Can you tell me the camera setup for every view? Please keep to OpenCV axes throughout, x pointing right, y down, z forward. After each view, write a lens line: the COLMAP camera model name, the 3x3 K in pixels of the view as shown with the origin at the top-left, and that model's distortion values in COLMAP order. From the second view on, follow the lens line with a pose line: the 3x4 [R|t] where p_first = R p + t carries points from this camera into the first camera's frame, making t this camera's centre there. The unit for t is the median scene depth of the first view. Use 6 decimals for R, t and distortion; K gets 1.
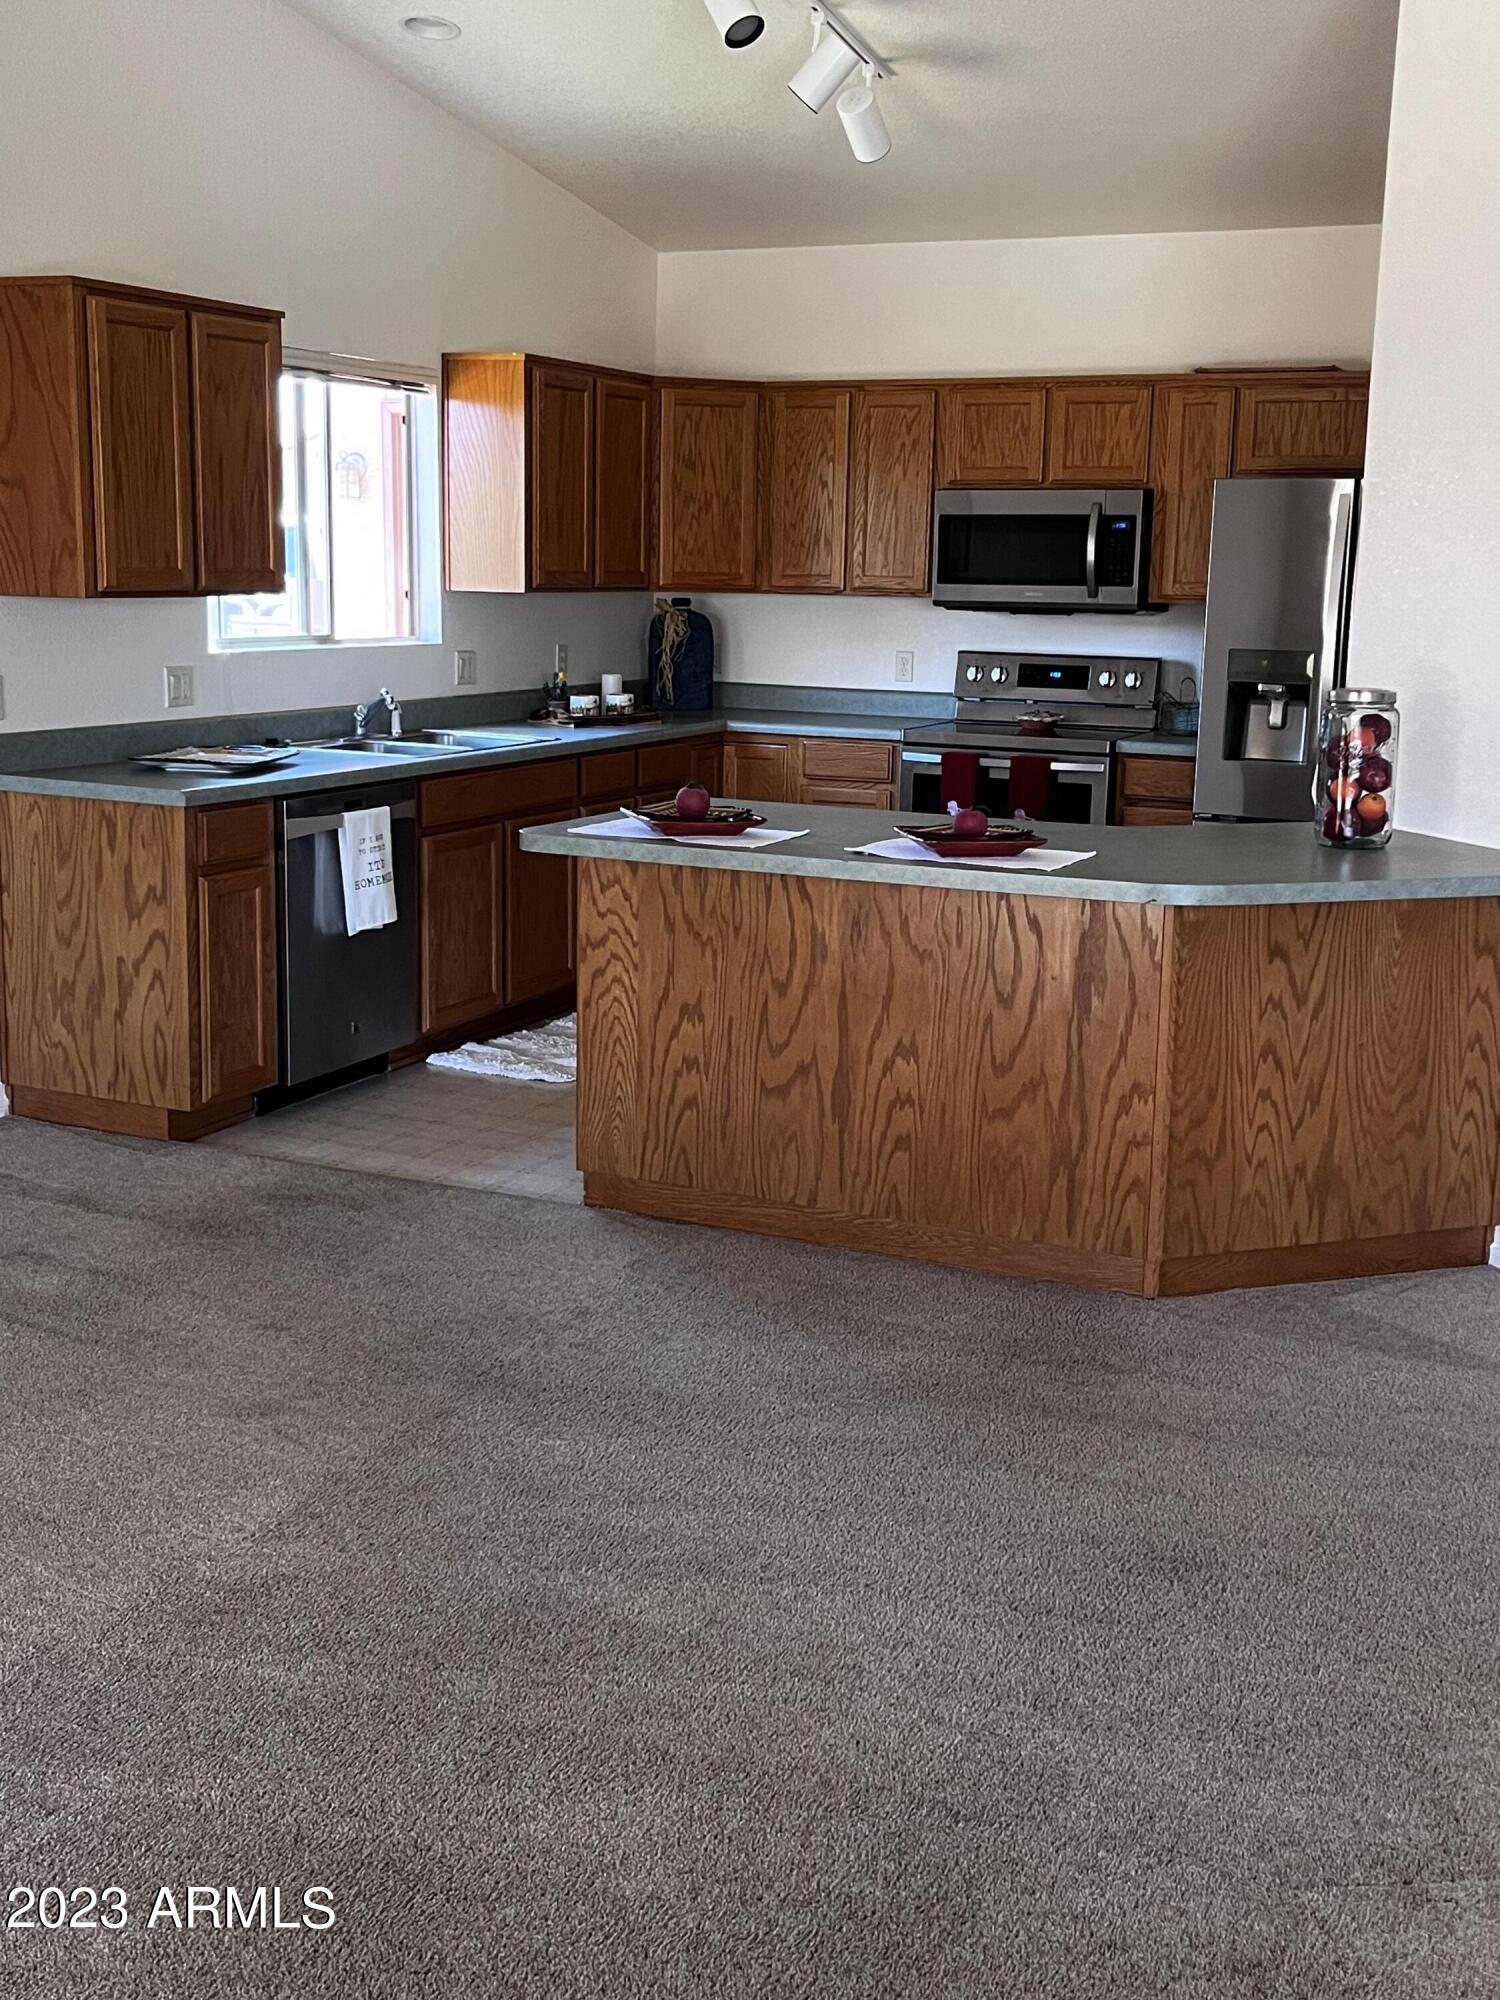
lens RADIAL K [[2182.7, 0, 773.1], [0, 2182.7, 1007.2], [0, 0, 1]] dist [0.051260, 0.000000]
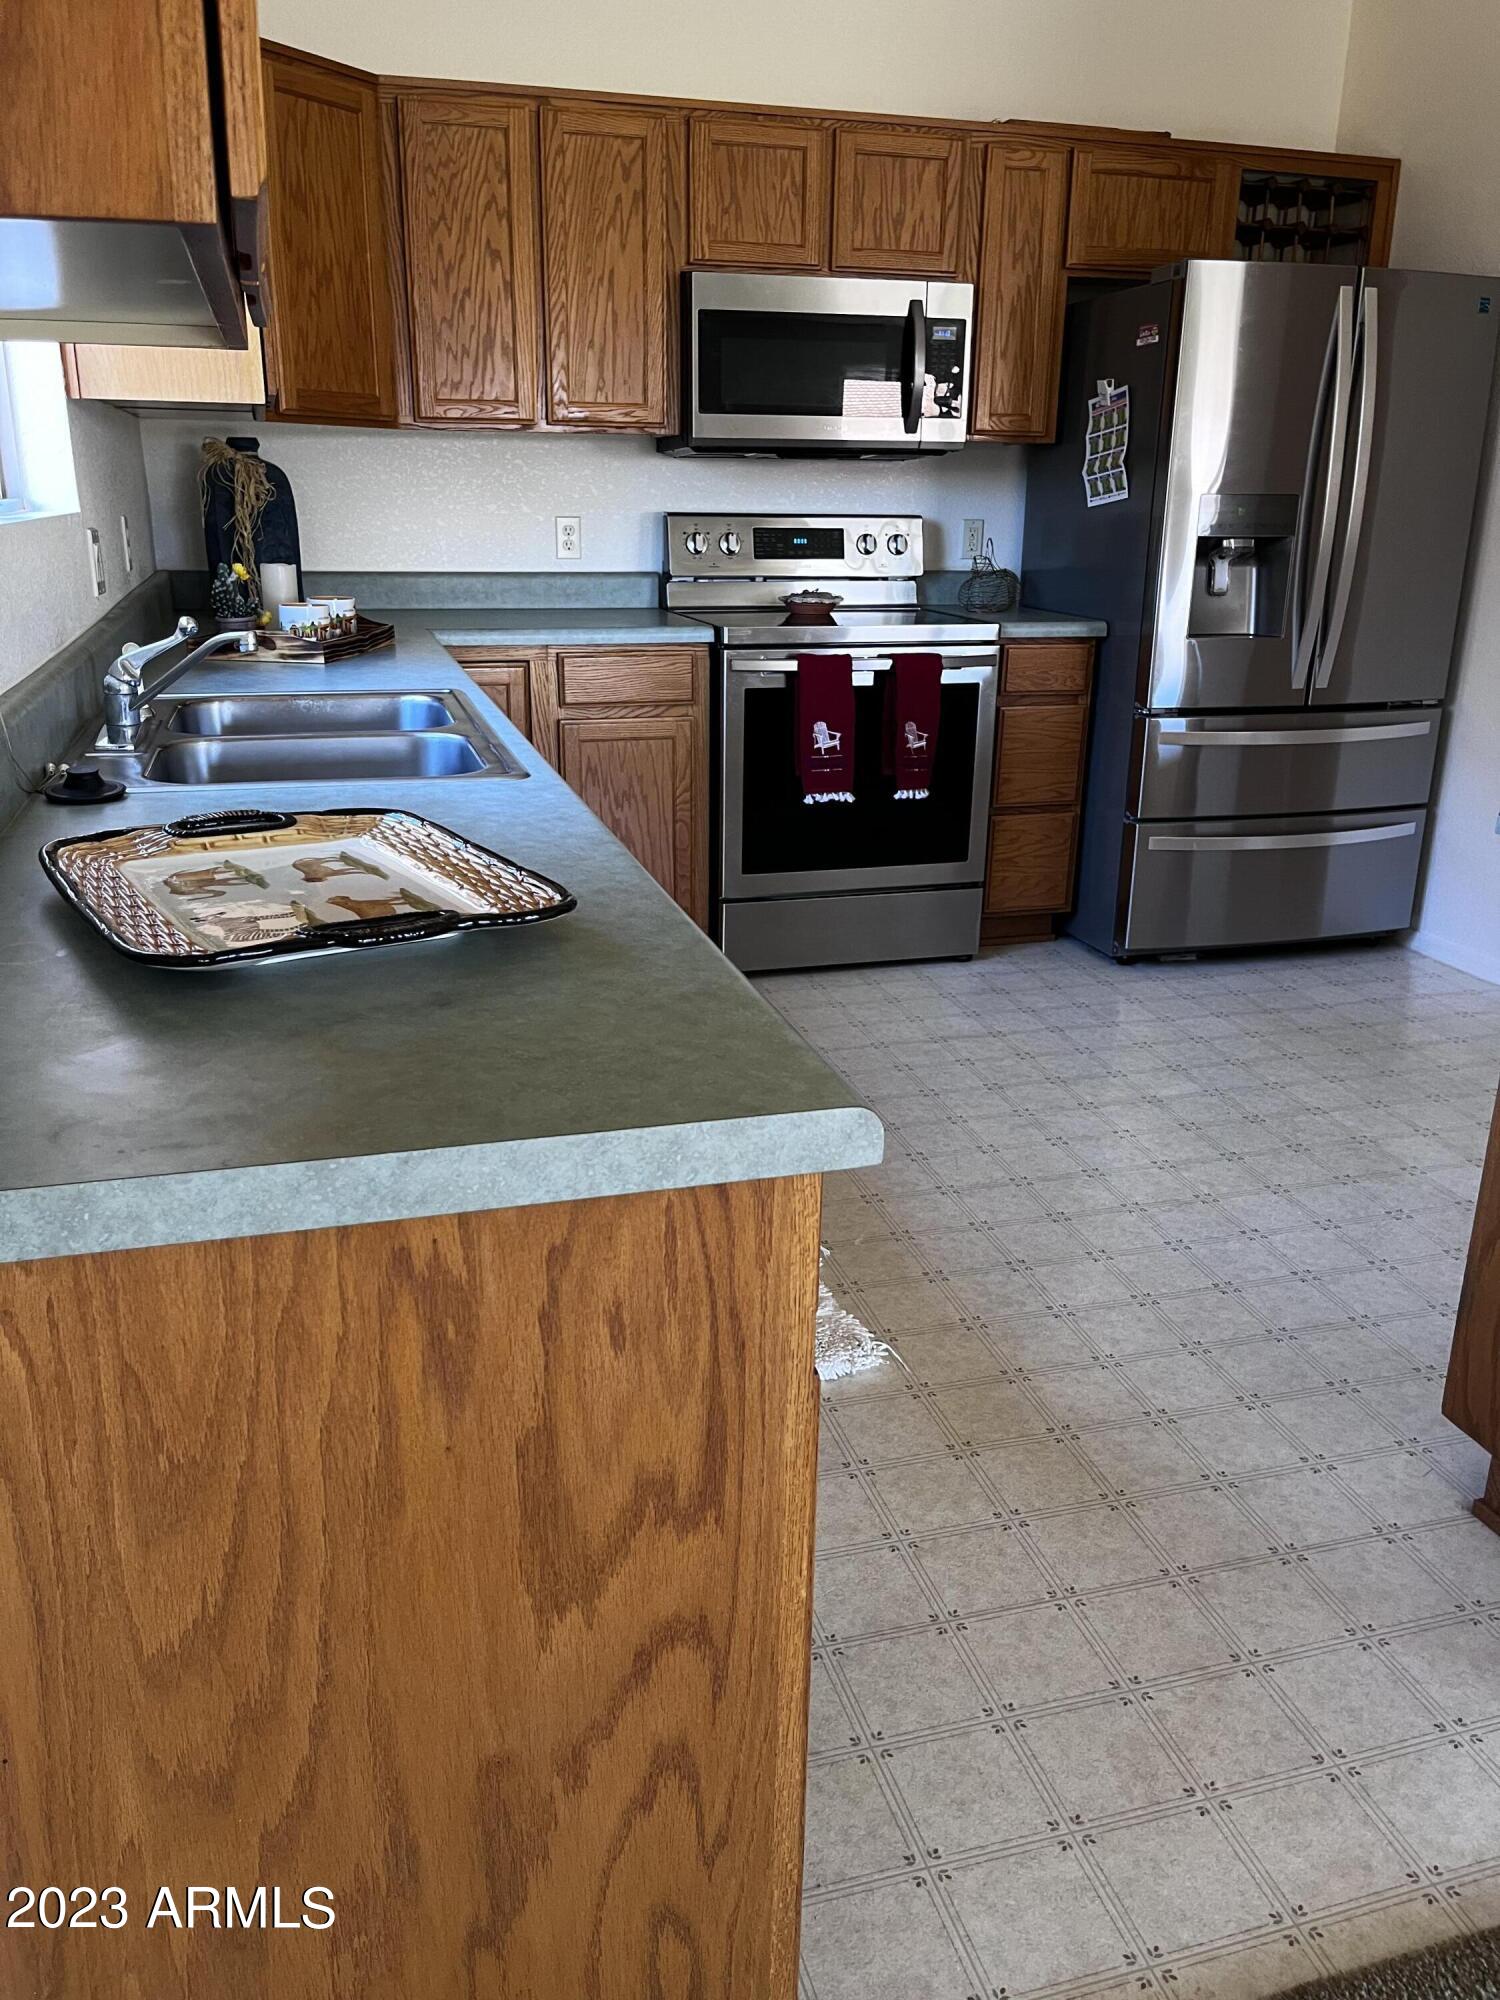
lens RADIAL K [[1508.3, 0, 741.4], [0, 1508.3, 1002.2], [0, 0, 1]] dist [0.060777, -0.088361]
pose [[0.756457, -0.221120, 0.615531, -0.322153], [0.134168, 0.973565, 0.184853, -0.120624], [-0.640134, -0.057249, 0.766127, 0.749880]]
